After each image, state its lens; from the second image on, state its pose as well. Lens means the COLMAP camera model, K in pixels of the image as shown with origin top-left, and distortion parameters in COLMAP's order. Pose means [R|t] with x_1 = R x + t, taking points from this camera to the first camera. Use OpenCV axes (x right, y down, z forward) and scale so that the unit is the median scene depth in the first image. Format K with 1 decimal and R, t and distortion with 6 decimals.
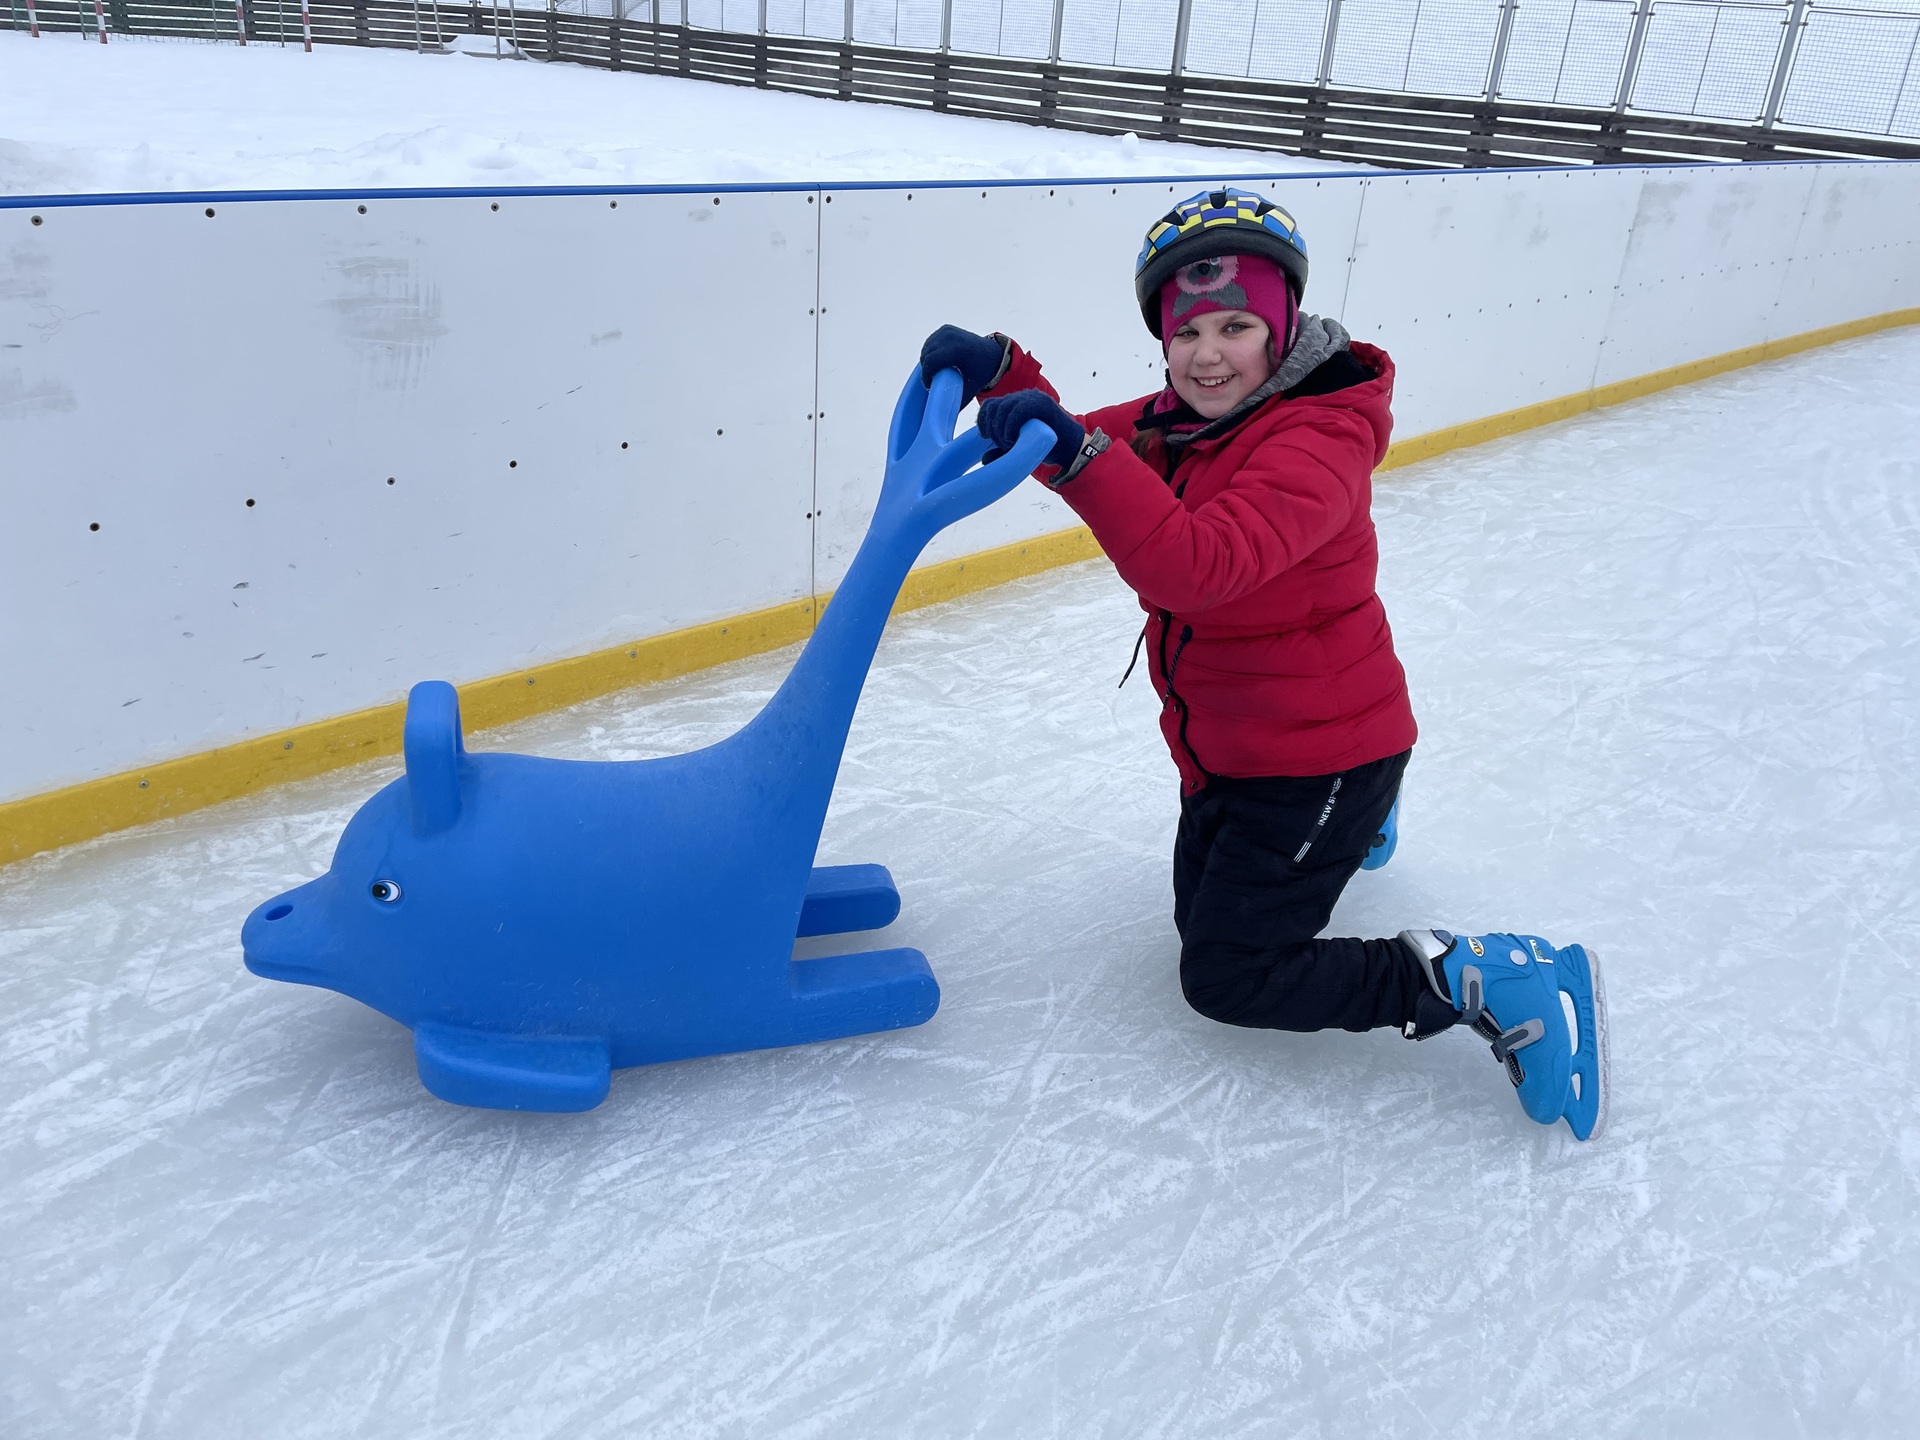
lens RADIAL K [[1452.5, 0, 958.7], [0, 1452.5, 726.2], [0, 0, 1]] dist [0.078014, -0.097389]
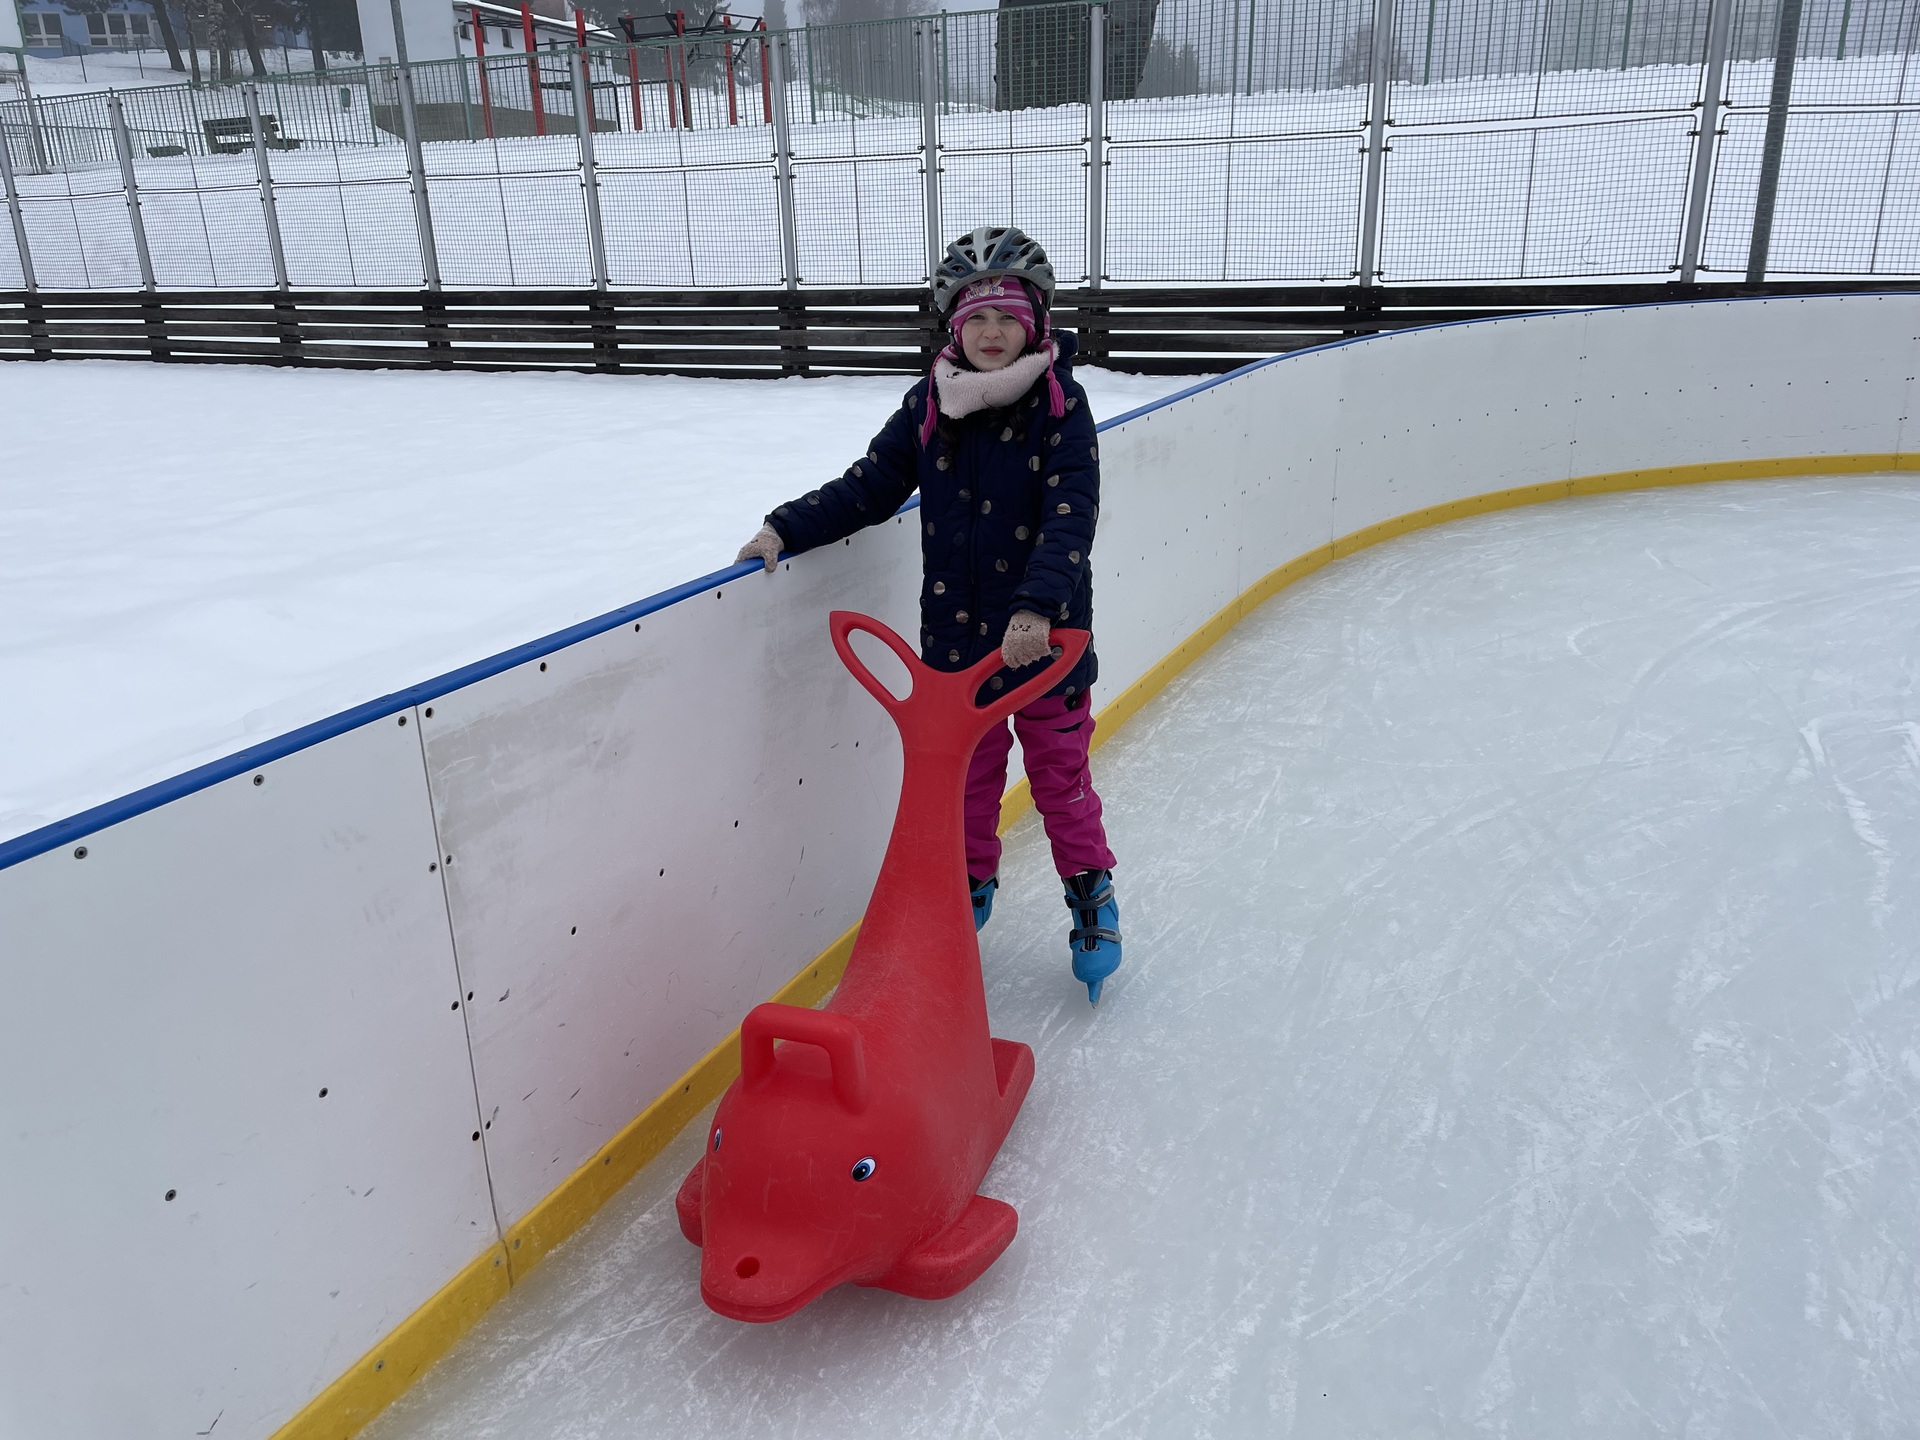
lens RADIAL K [[1452.5, 0, 941.5], [0, 1452.5, 735.3], [0, 0, 1]] dist [0.078014, -0.097389]
pose [[0.942176, -0.201808, 0.267541, 0.156850], [0.225262, 0.972465, -0.059747, -0.105115], [-0.248117, 0.116559, 0.961692, 0.205948]]
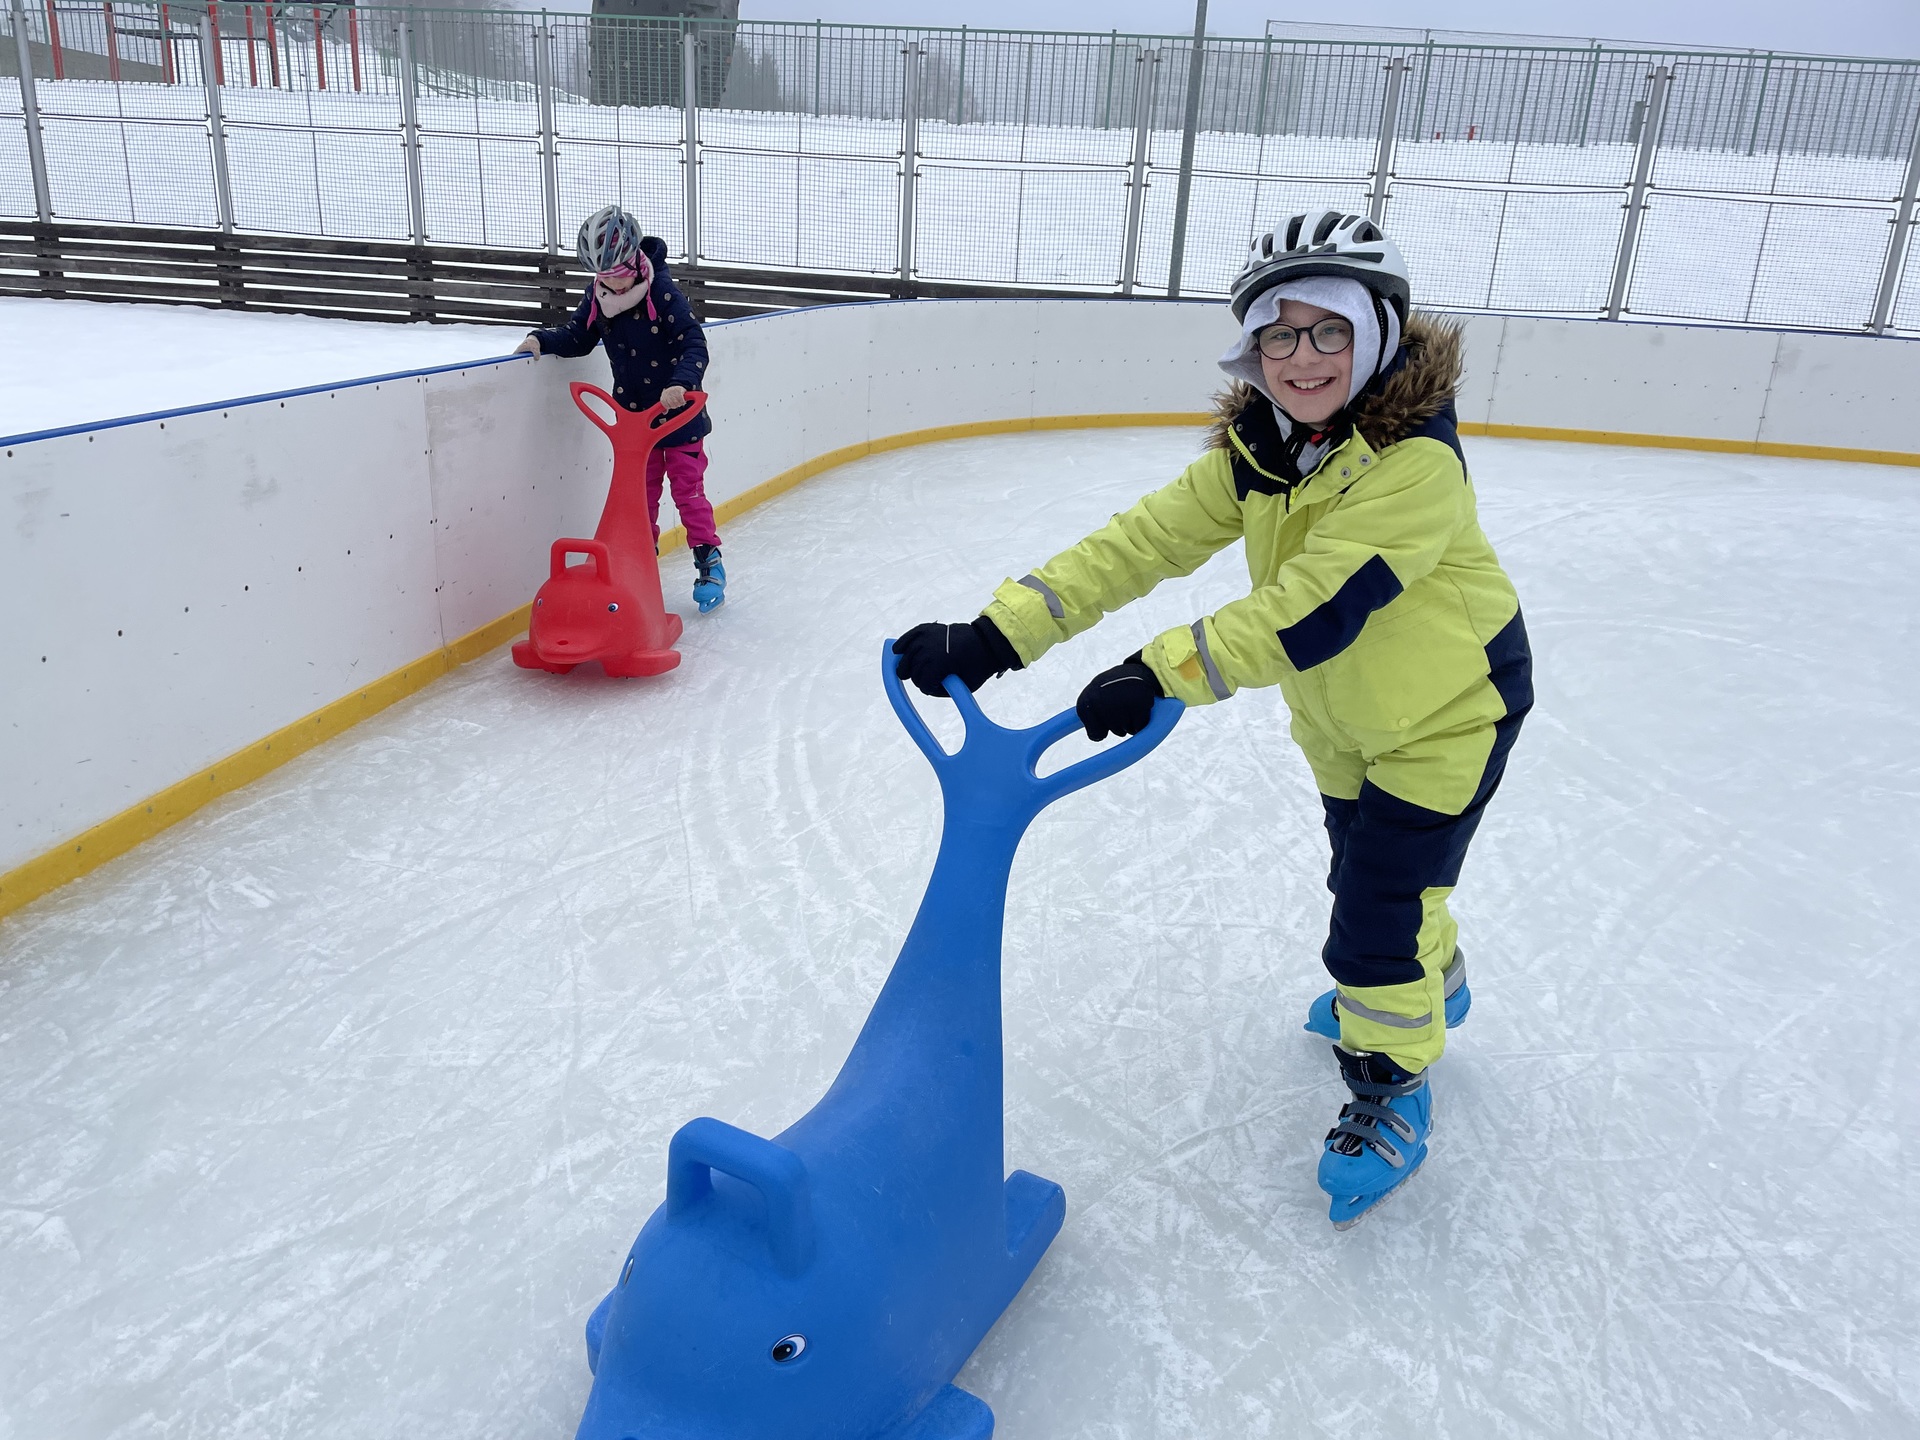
lens RADIAL K [[1452.5, 0, 957.5], [0, 1452.5, 739.1], [0, 0, 1]] dist [0.078014, -0.097389]
pose [[0.826222, -0.214533, 0.520897, 0.083637], [0.246979, 0.968993, 0.007337, -0.041616], [-0.506319, 0.122589, 0.853588, 0.069885]]
